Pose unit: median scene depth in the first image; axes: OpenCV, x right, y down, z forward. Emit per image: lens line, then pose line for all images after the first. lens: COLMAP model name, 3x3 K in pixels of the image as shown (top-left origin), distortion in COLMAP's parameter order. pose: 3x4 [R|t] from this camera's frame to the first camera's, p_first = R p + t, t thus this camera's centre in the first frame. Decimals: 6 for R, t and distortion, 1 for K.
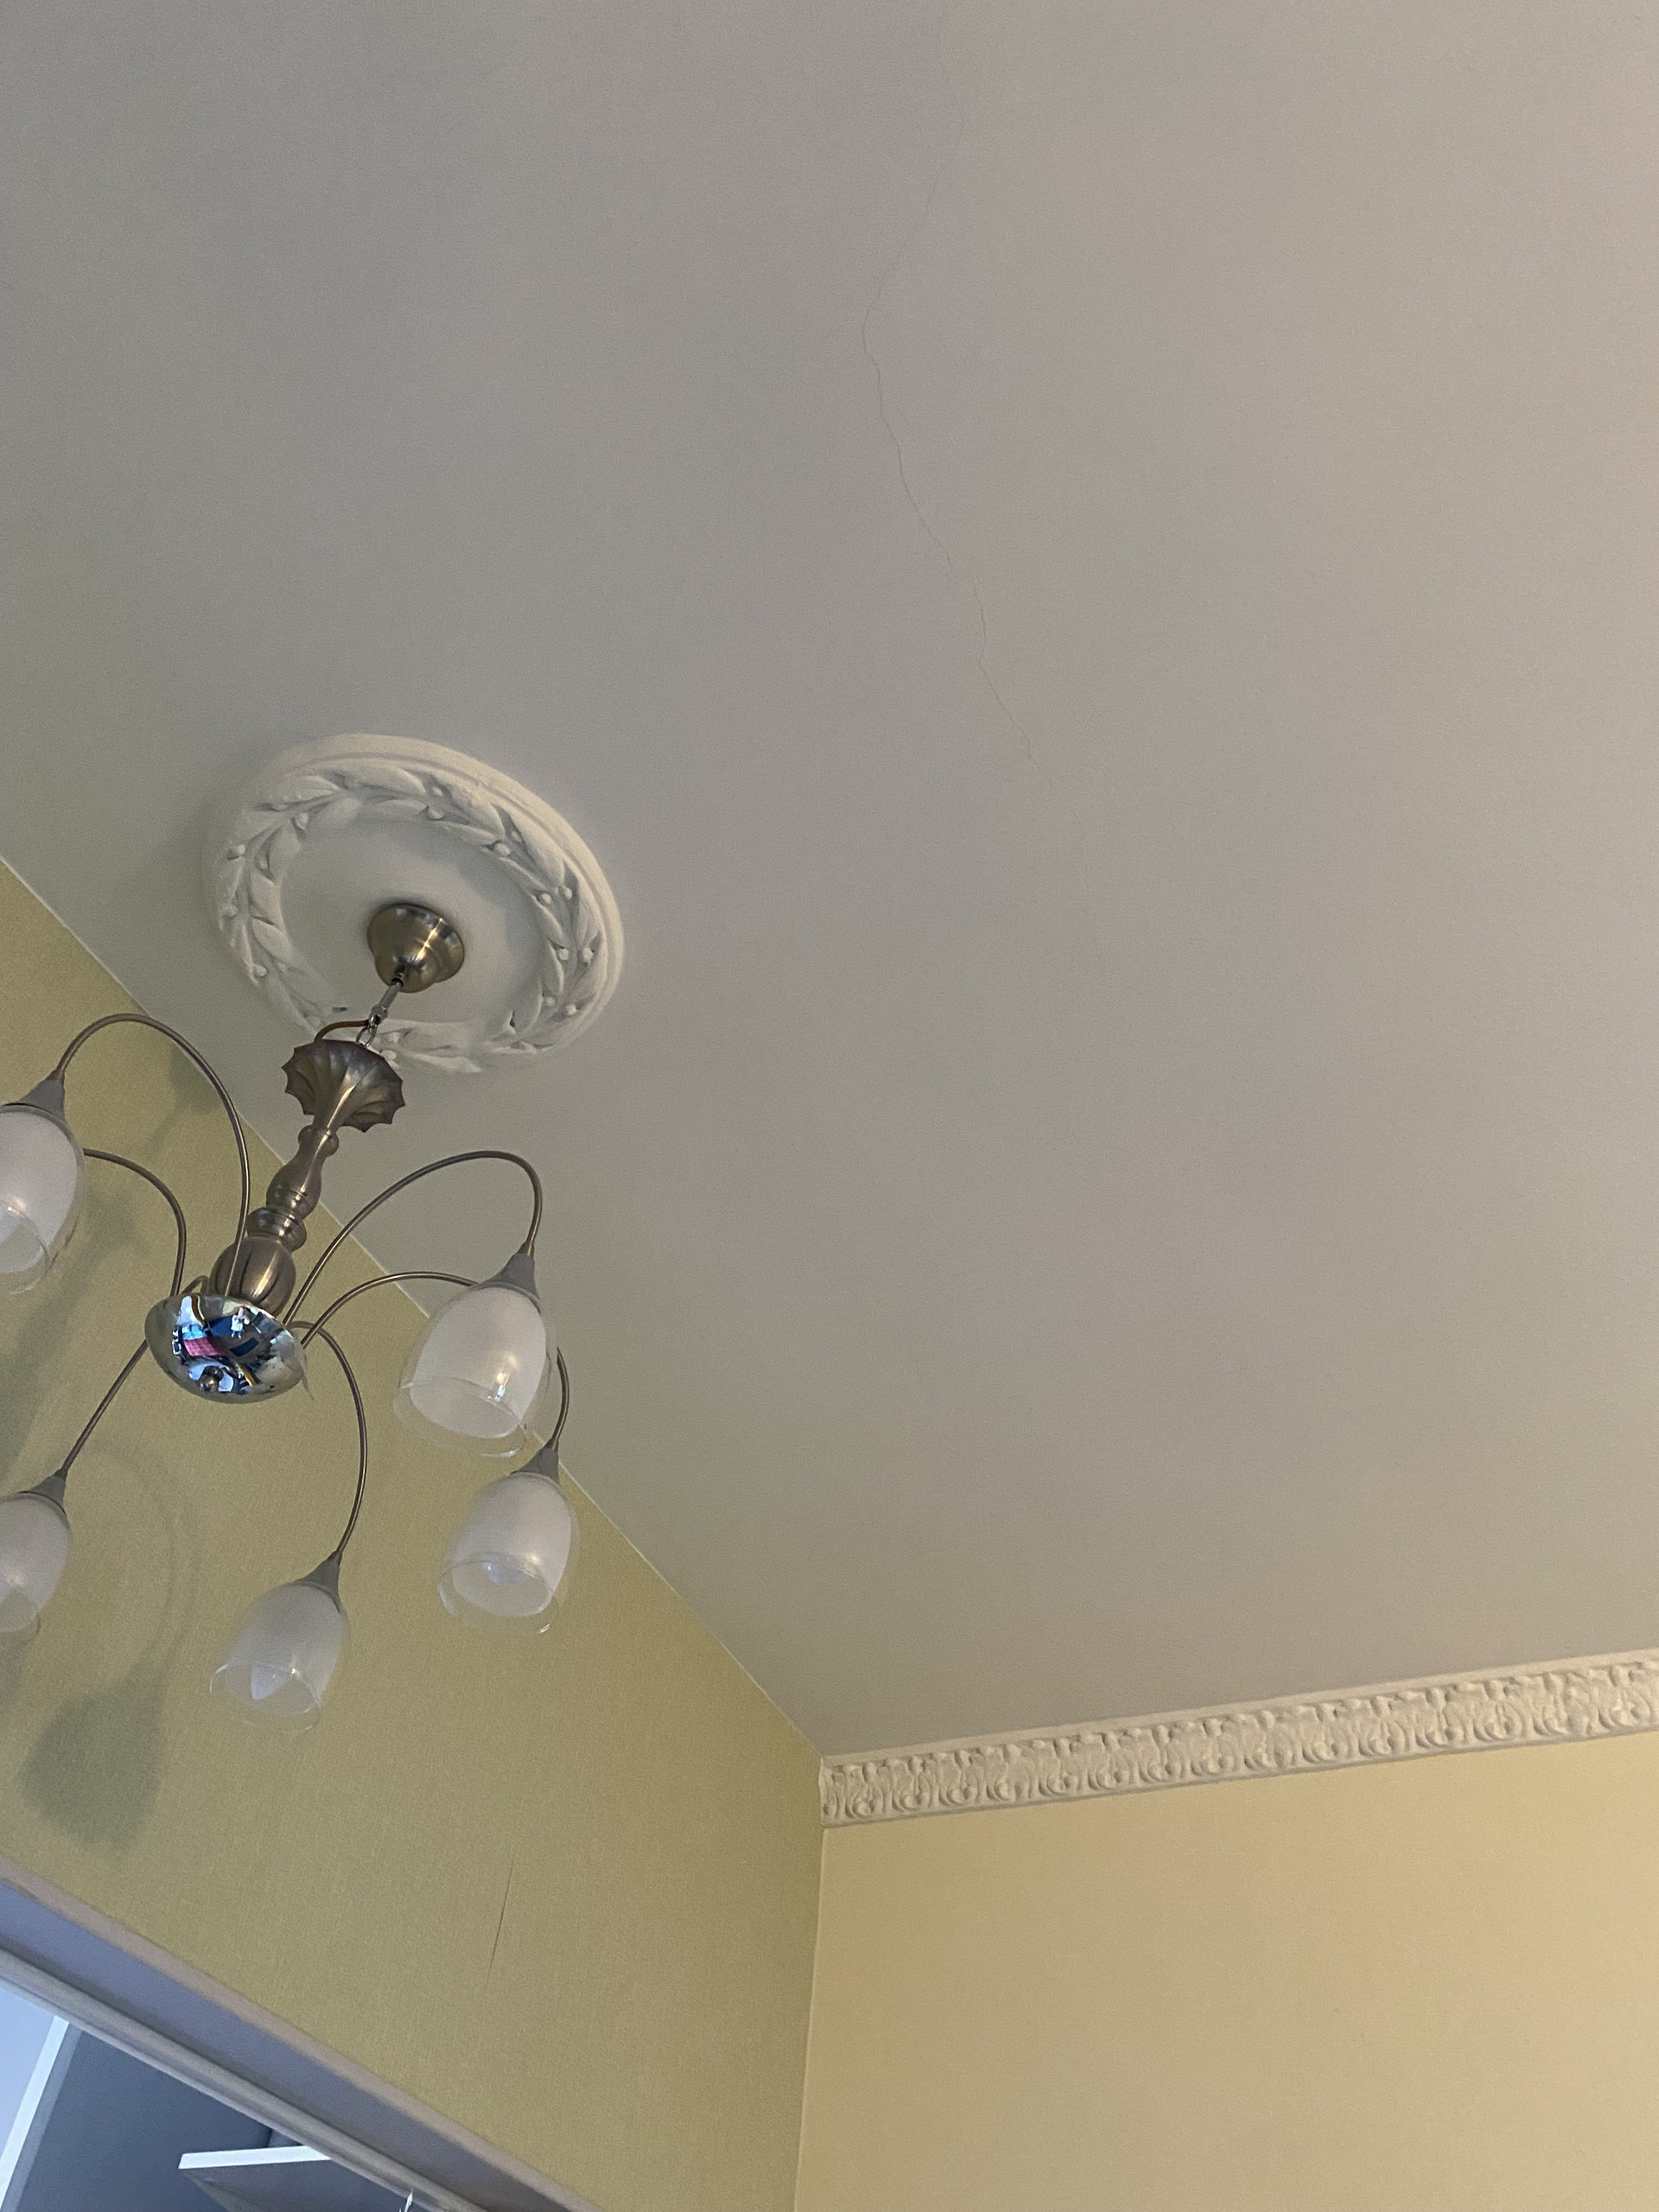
lens RADIAL K [[1669.9, 0, 831.3], [0, 1669.9, 1183.5], [0, 0, 1]] dist [0.059000, 0.001703]
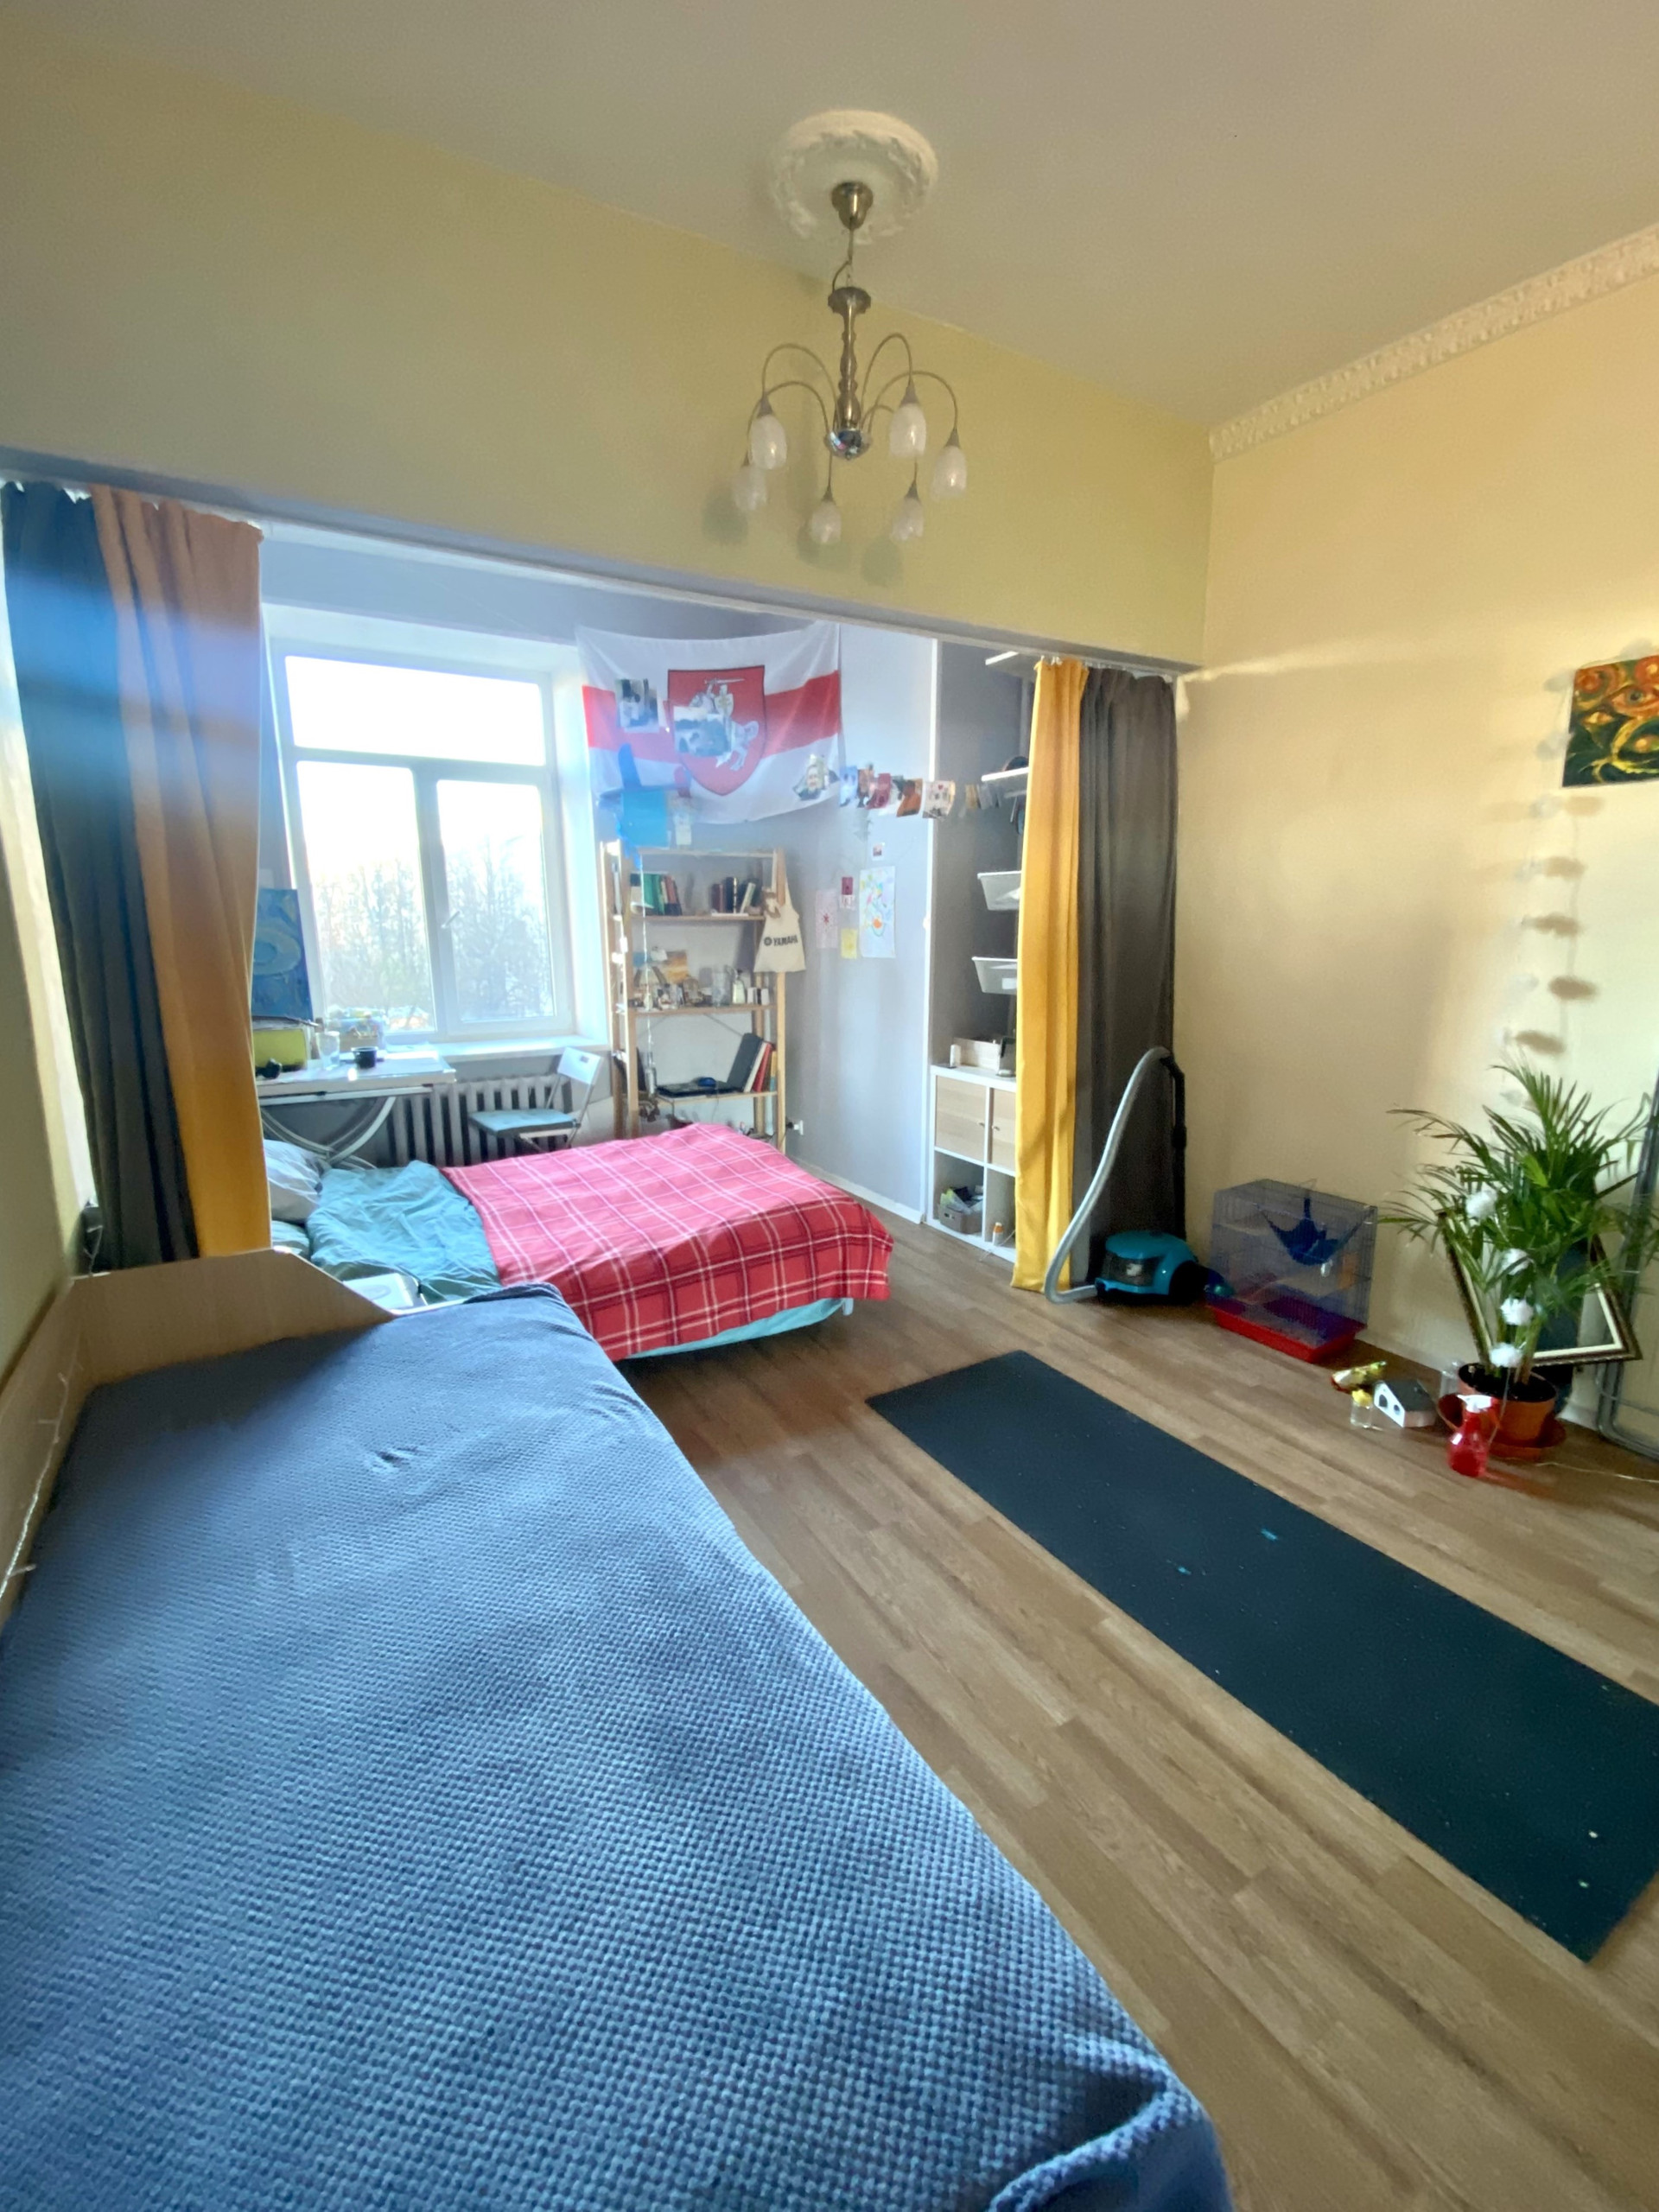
lens RADIAL K [[902.7, 0, 829.5], [0, 902.7, 1106.0], [0, 0, 1]] dist [-0.030726, -0.000216]
pose [[0.817898, 0.043847, -0.573691, 0.491687], [0.455724, 0.559296, 0.692462, -0.294988], [0.351225, -0.827807, 0.437465, -0.615435]]
